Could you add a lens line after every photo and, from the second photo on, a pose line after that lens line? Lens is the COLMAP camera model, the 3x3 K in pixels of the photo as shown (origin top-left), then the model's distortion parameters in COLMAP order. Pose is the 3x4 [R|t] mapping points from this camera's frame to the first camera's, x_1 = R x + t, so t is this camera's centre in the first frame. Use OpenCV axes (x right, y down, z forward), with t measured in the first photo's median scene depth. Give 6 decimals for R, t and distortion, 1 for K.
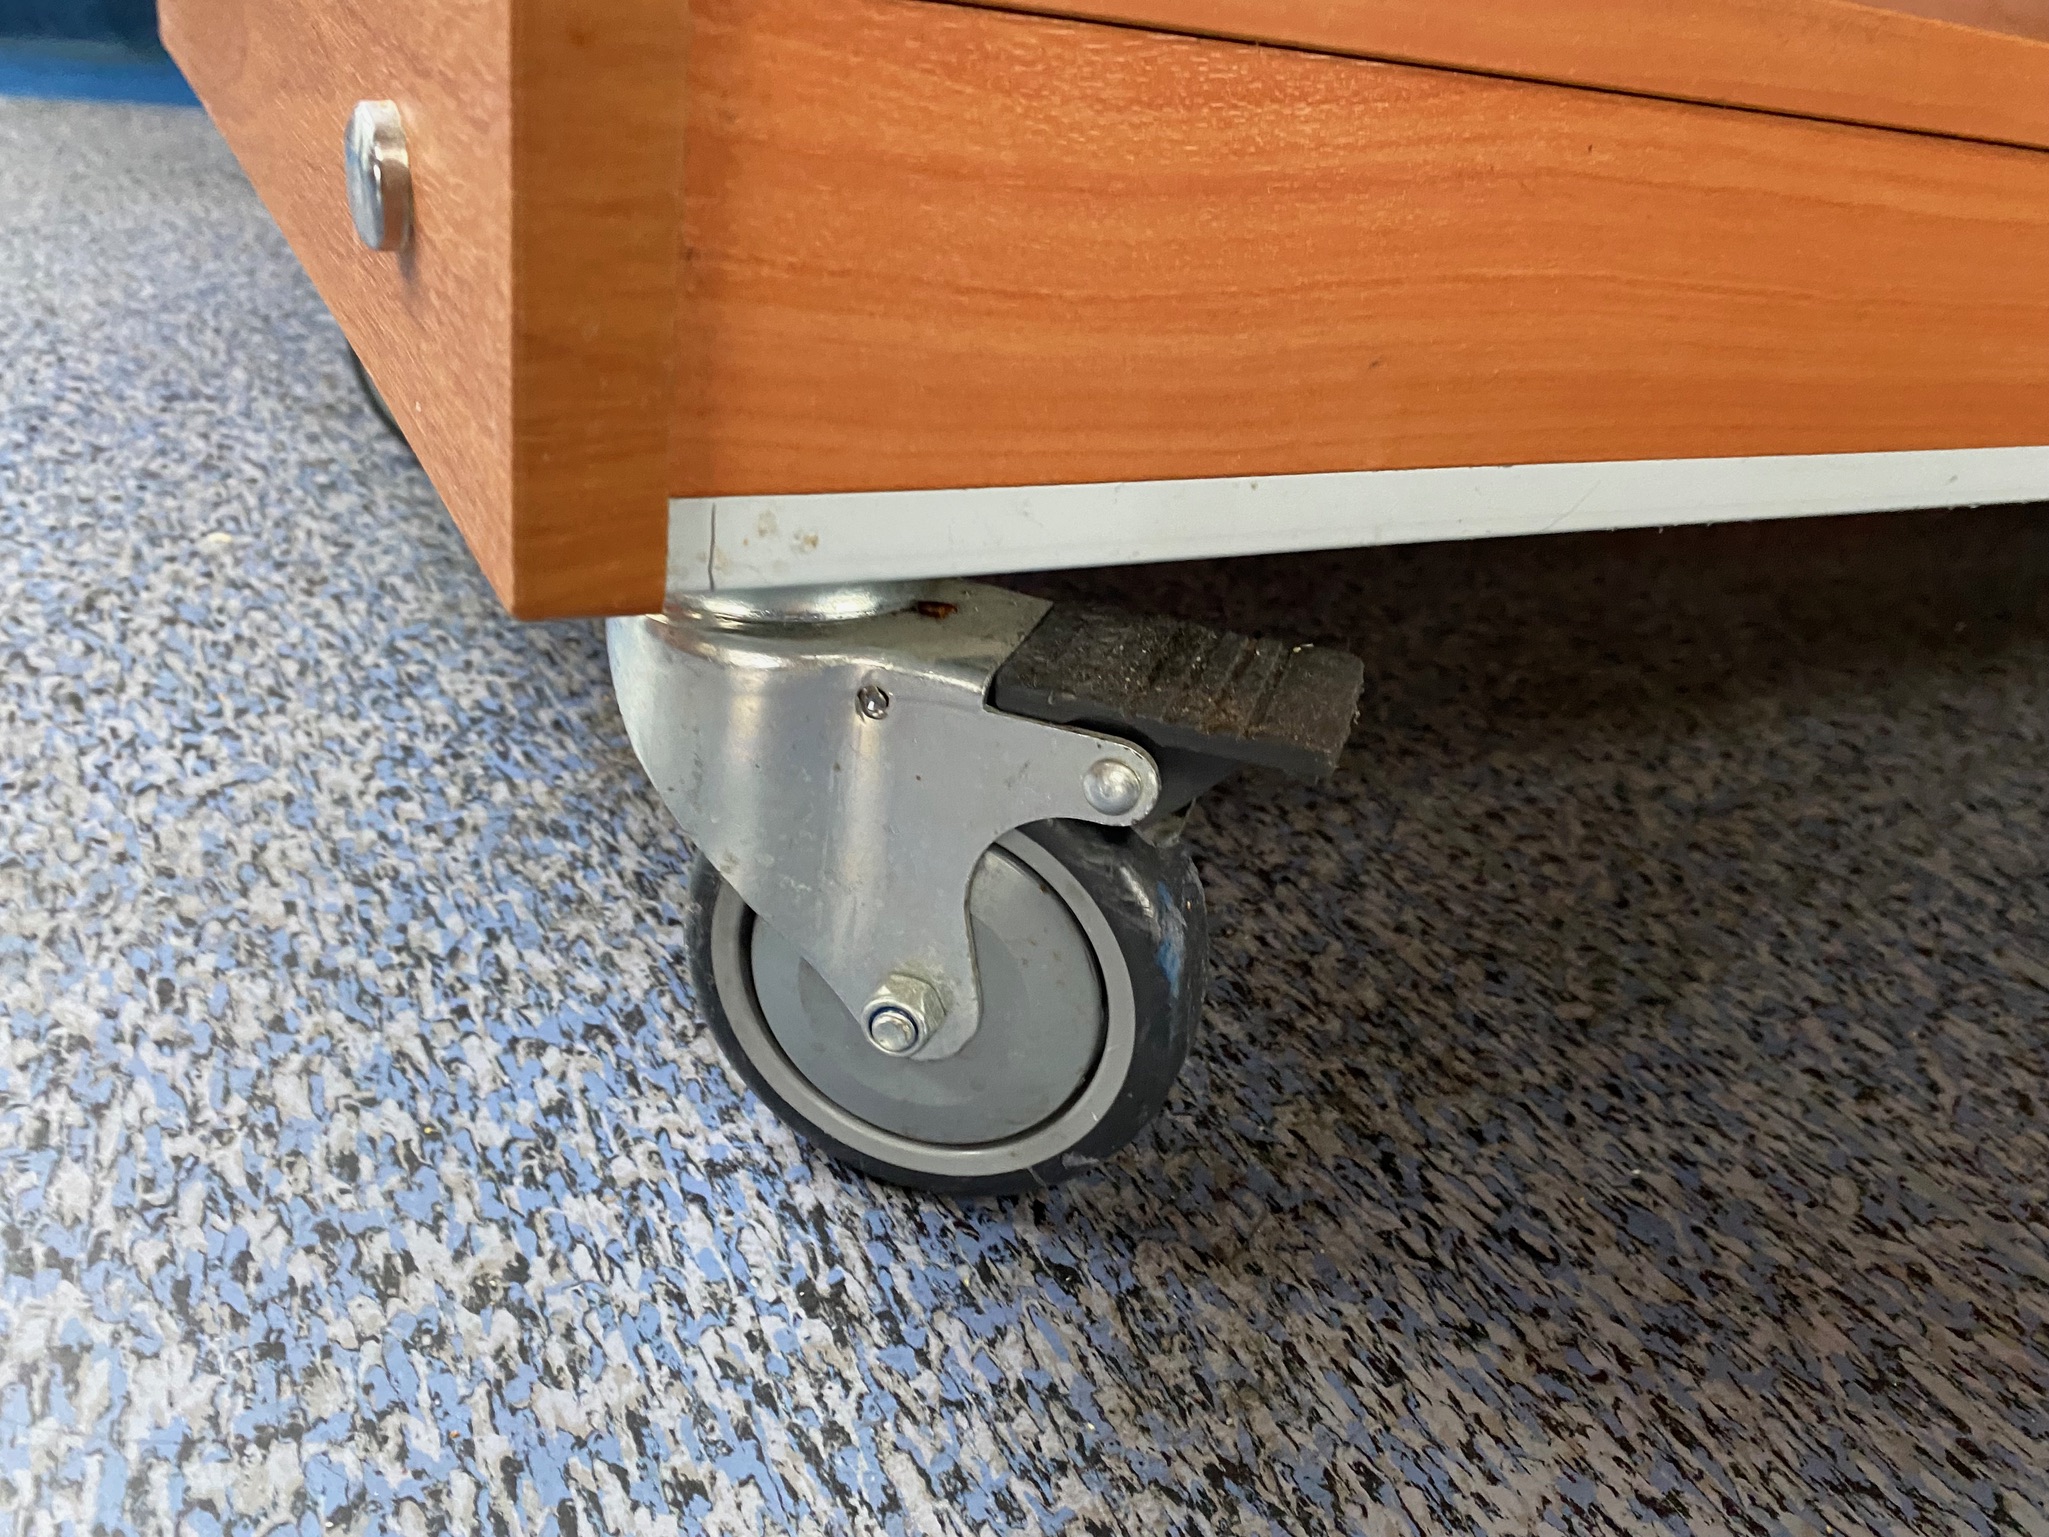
lens RADIAL K [[1581.6, 0, 1023.7], [0, 1581.6, 766.4], [0, 0, 1]] dist [0.013321, -0.011343]
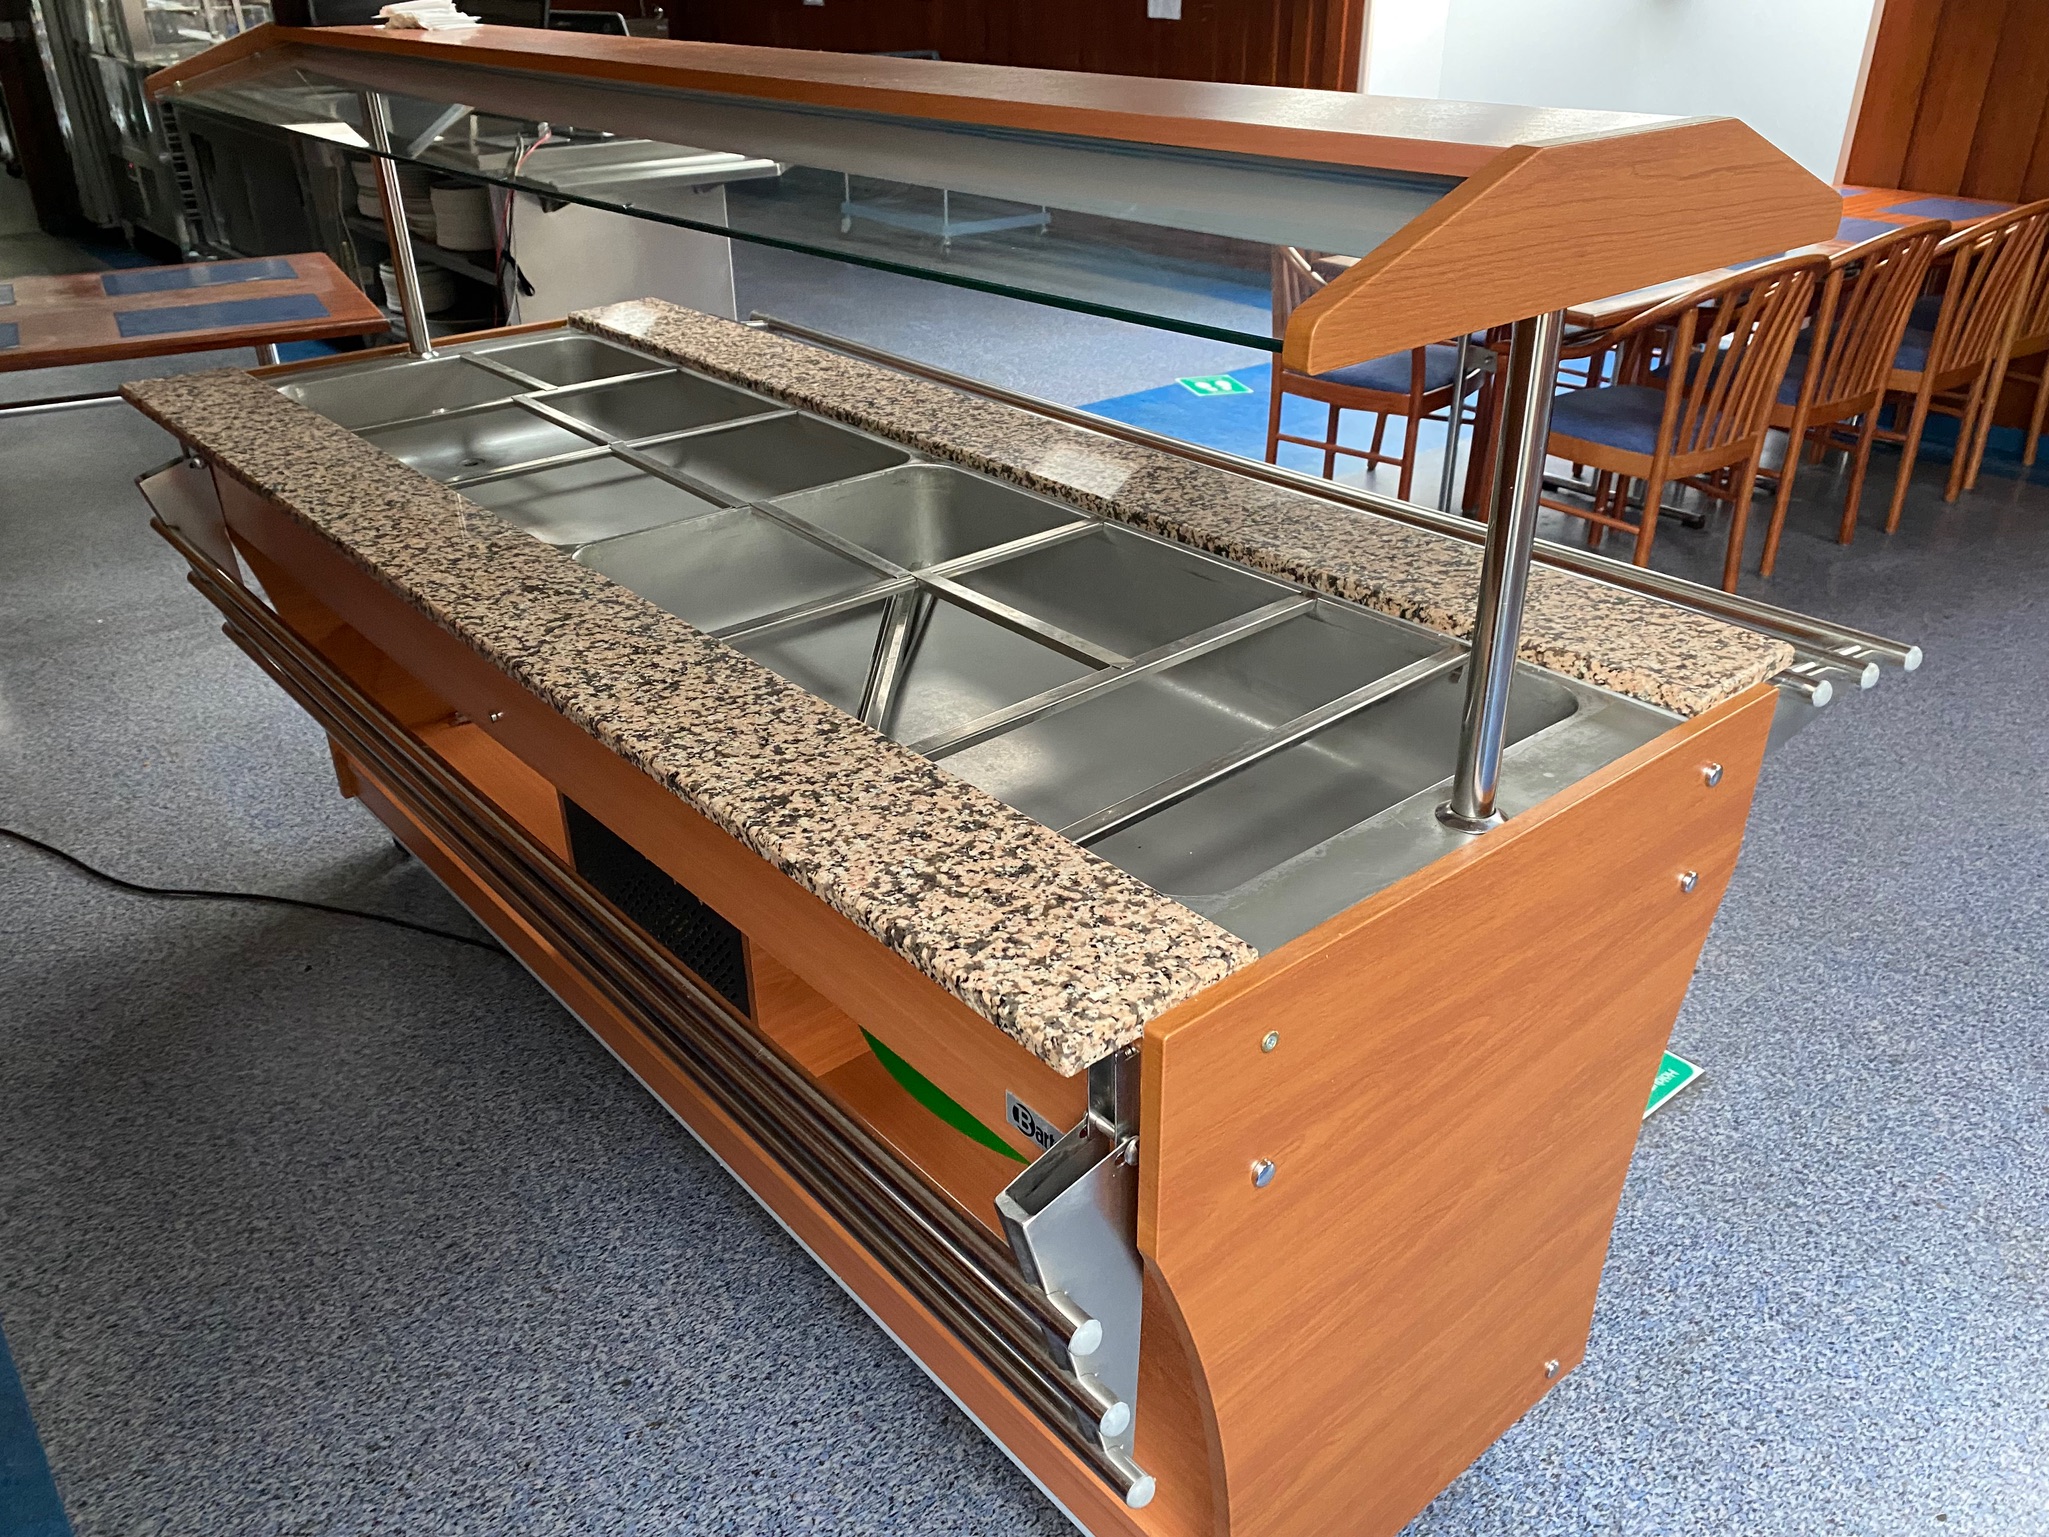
lens RADIAL K [[1581.6, 0, 1024.2], [0, 1581.6, 765.8], [0, 0, 1]] dist [0.013321, -0.011343]
pose [[-0.202064, -0.565905, 0.799326, -2.631433], [0.423999, 0.685163, 0.592264, -4.796261], [-0.882834, 0.458588, 0.101496, 0.731357]]
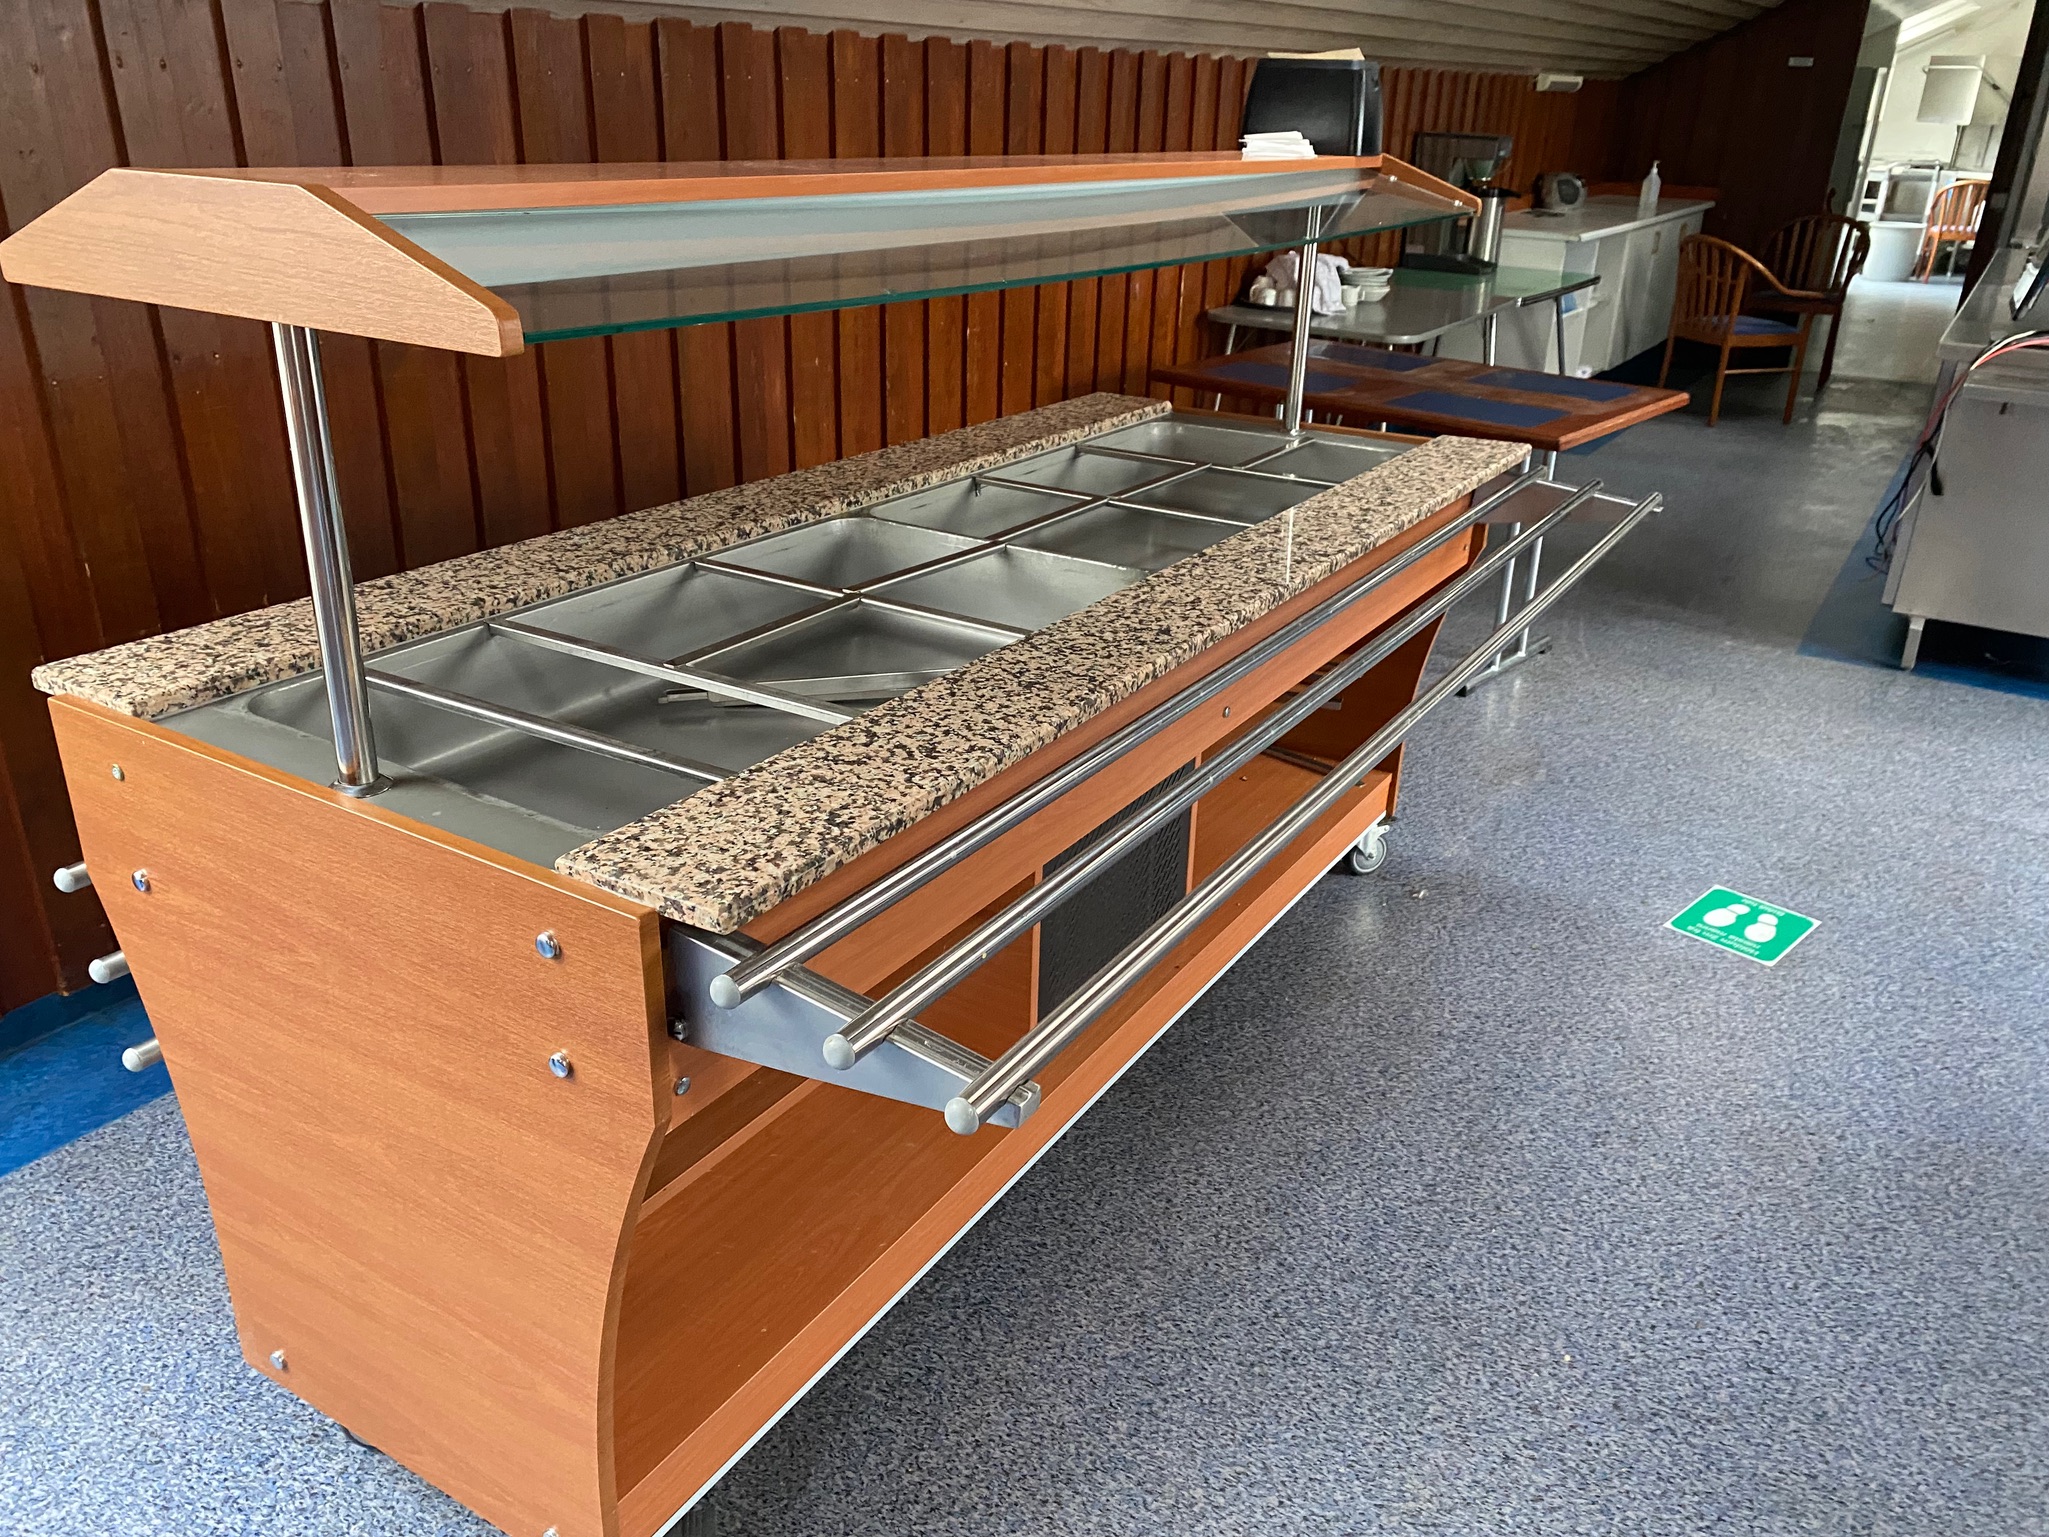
lens RADIAL K [[1581.6, 0, 1067.4], [0, 1581.6, 775.3], [0, 0, 1]] dist [0.013321, -0.011343]
pose [[0.859712, -0.287235, 0.422364, -0.283966], [0.293176, 0.954619, 0.052449, -1.999465], [-0.418262, 0.078735, 0.904908, -3.903338]]
